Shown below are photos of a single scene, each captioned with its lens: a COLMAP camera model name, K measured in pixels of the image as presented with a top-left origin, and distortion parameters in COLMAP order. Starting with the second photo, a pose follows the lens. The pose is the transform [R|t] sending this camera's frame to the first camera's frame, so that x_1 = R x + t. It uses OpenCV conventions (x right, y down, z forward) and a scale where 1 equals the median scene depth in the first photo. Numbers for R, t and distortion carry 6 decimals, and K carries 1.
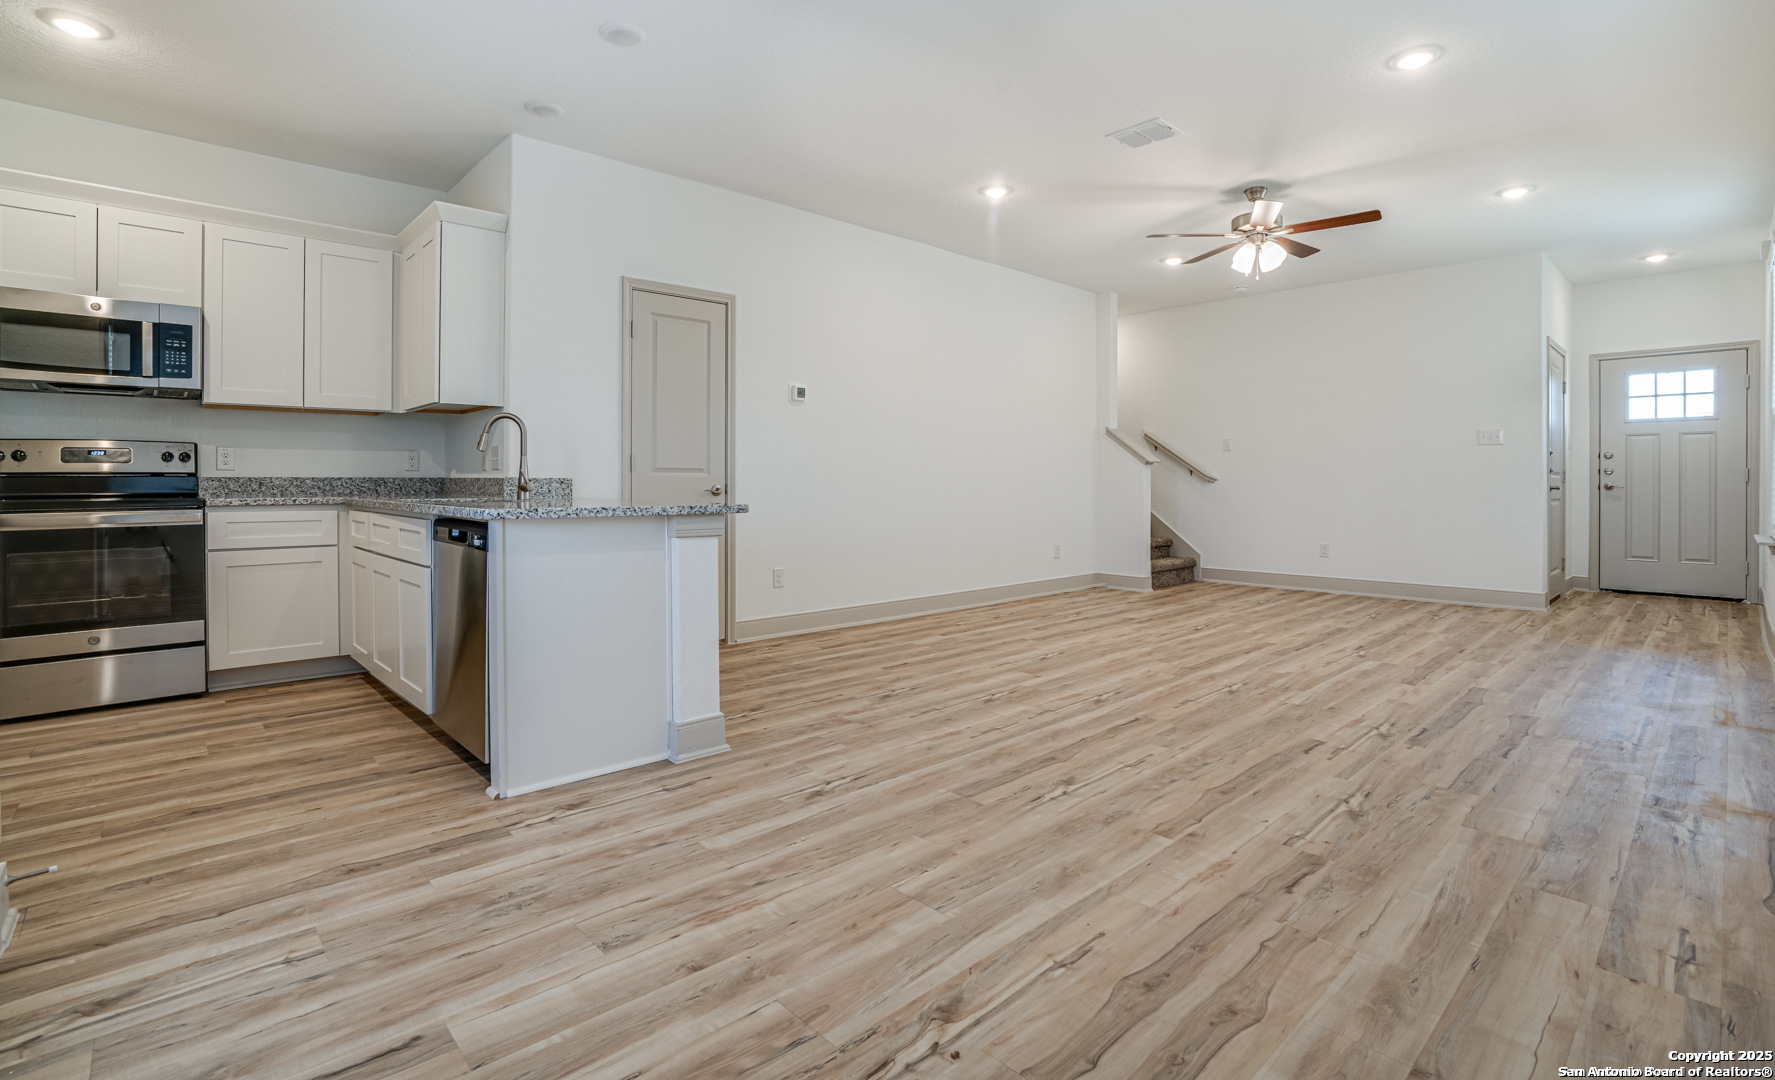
lens RADIAL K [[882.8, 0, 933.0], [0, 882.8, 479.7], [0, 0, 1]] dist [-0.049793, 0.008826]
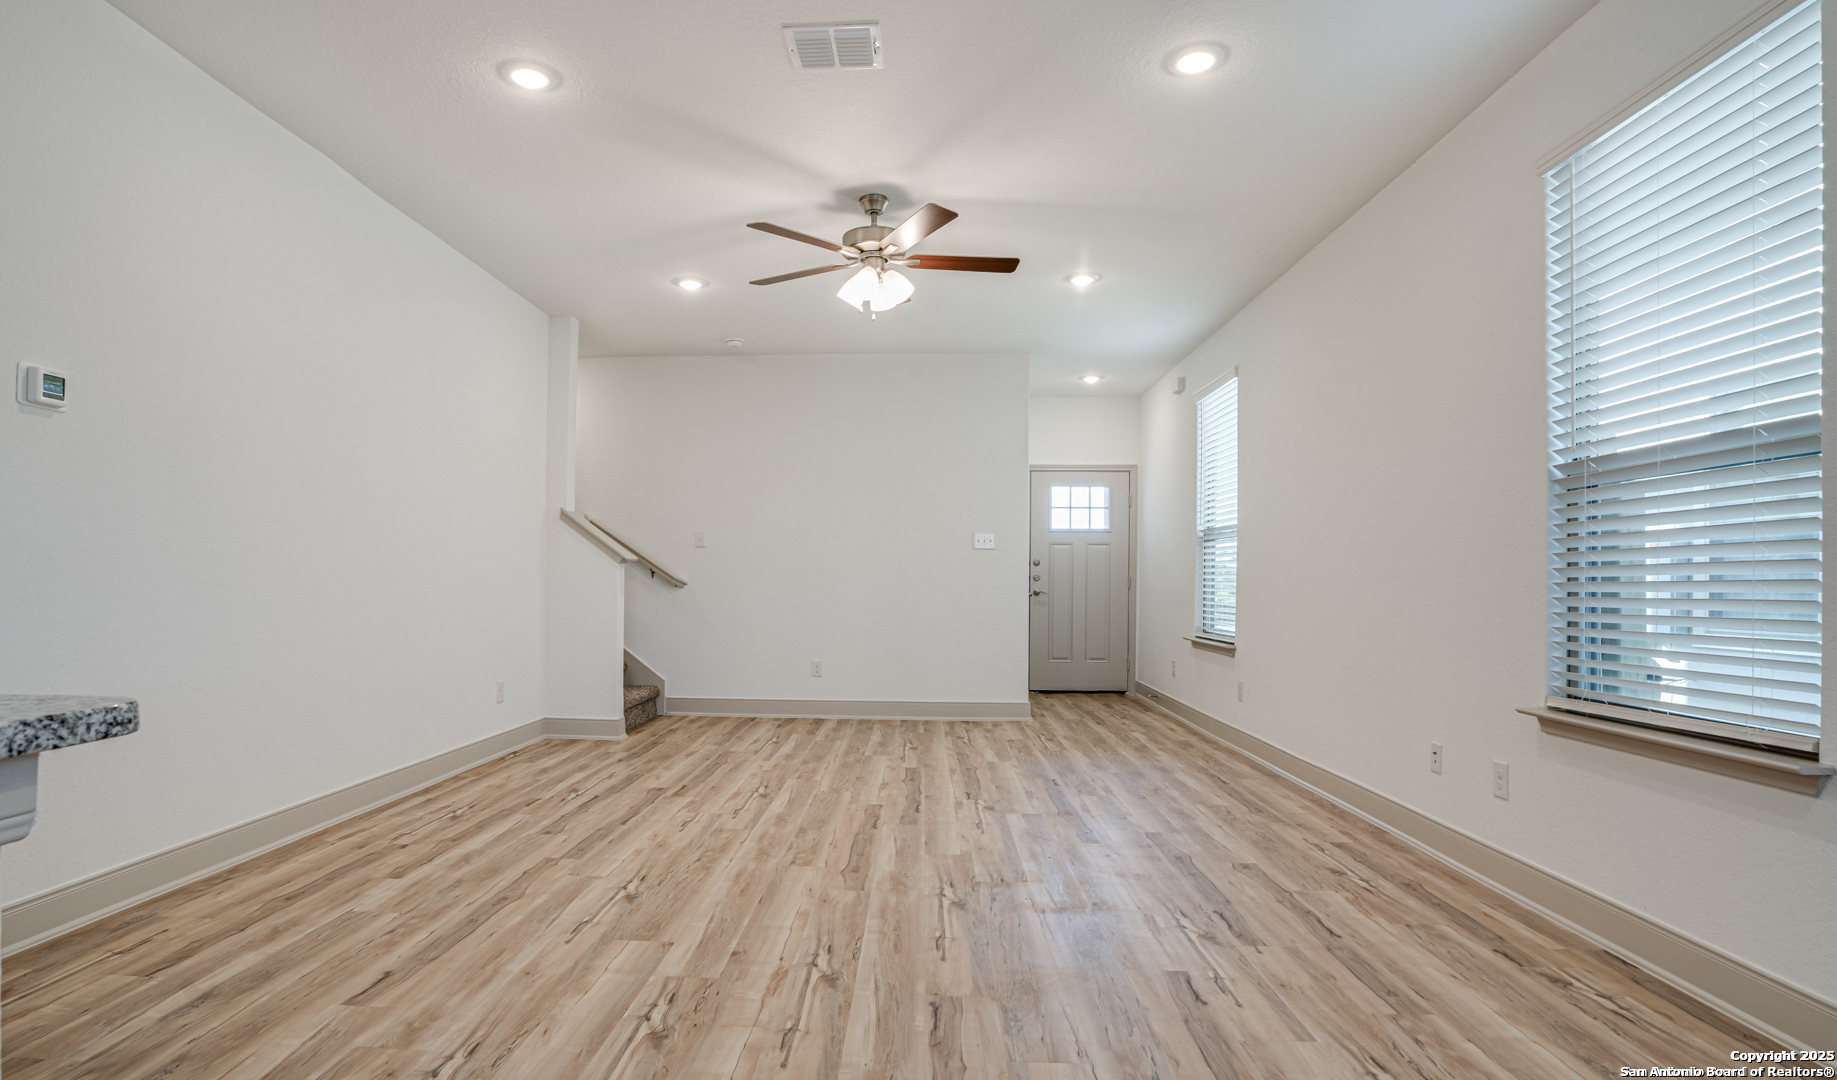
lens RADIAL K [[921.8, 0, 881.3], [0, 921.8, 576.1], [0, 0, 1]] dist [-0.045844, 0.000309]
pose [[0.739917, 0.010780, 0.672611, -0.108346], [-0.009872, 0.999938, -0.005166, -0.004544], [-0.672625, -0.002818, 0.739978, 0.307589]]
